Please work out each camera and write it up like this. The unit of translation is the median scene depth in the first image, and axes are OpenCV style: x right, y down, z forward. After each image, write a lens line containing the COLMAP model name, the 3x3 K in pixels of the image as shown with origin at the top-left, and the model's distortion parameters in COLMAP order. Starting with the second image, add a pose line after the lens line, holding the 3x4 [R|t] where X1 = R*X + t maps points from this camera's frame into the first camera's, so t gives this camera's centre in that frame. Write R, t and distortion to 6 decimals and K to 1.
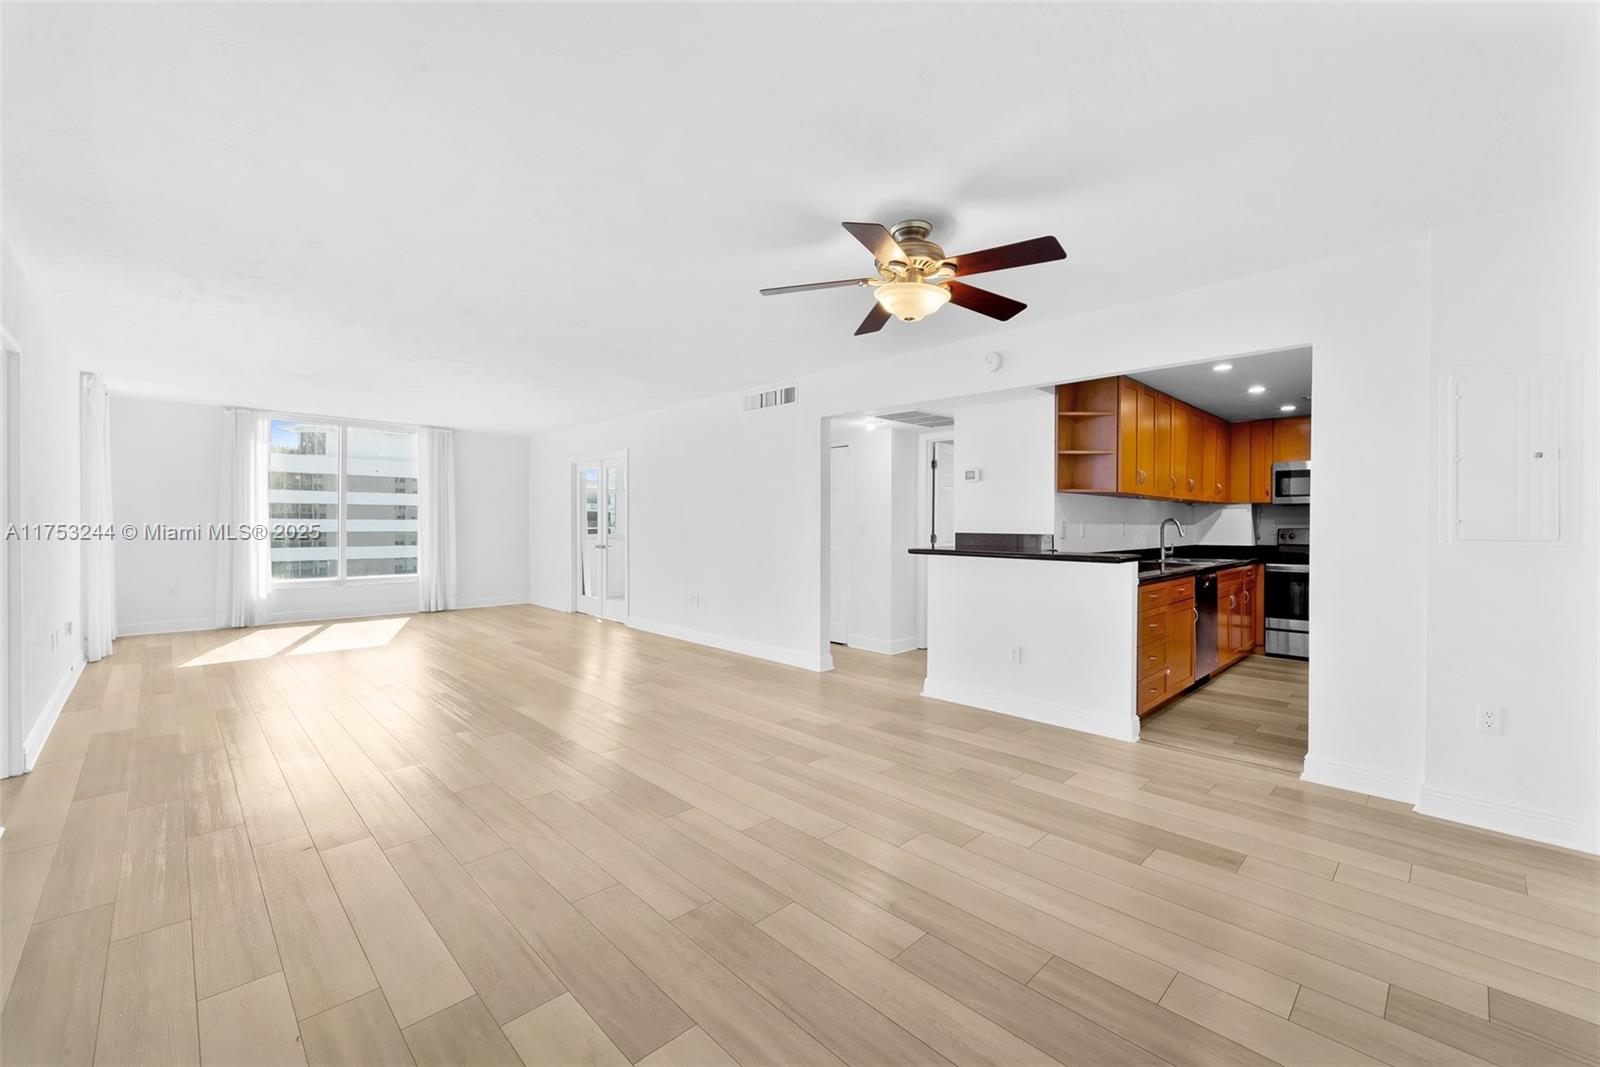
lens RADIAL K [[650.3, 0, 804.0], [0, 650.3, 522.4], [0, 0, 1]] dist [0.000006, 0.000191]
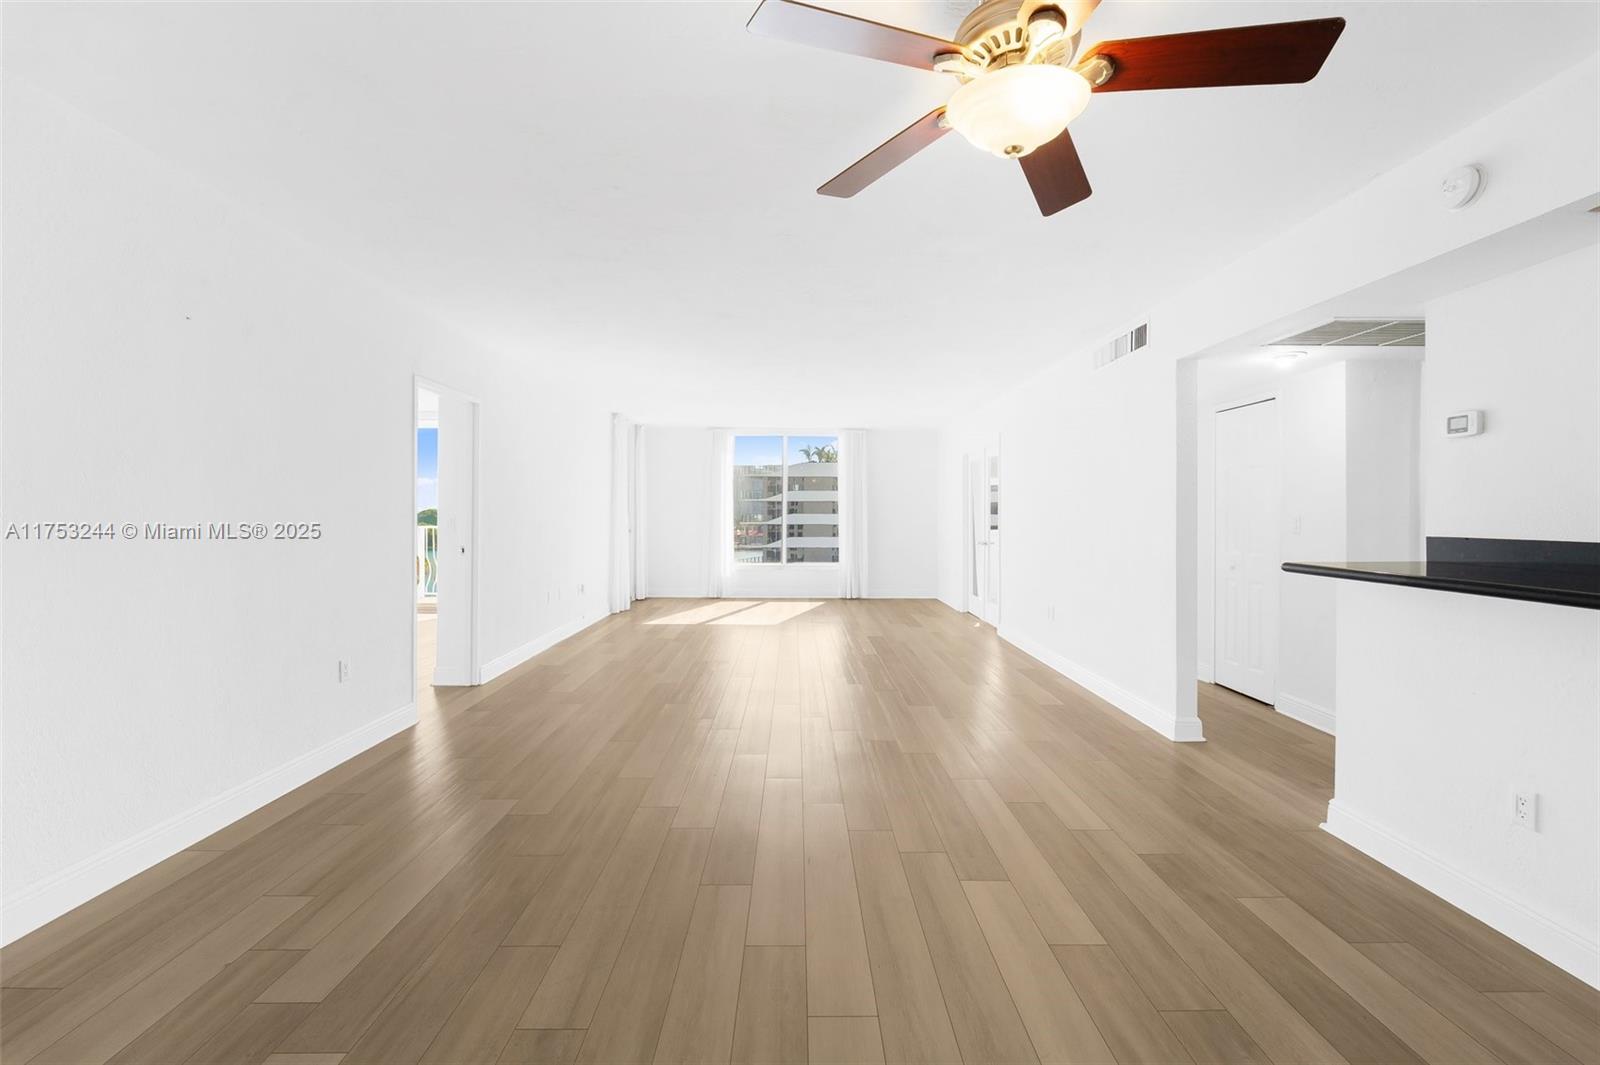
lens RADIAL K [[656.8, 0, 800.9], [0, 656.8, 507.7], [0, 0, 1]] dist [0.001215, 0.000328]
pose [[0.720148, -0.008983, -0.693763, 0.204832], [-0.000289, 0.999912, -0.013247, -0.000324], [0.693821, 0.009741, 0.720082, 0.229864]]
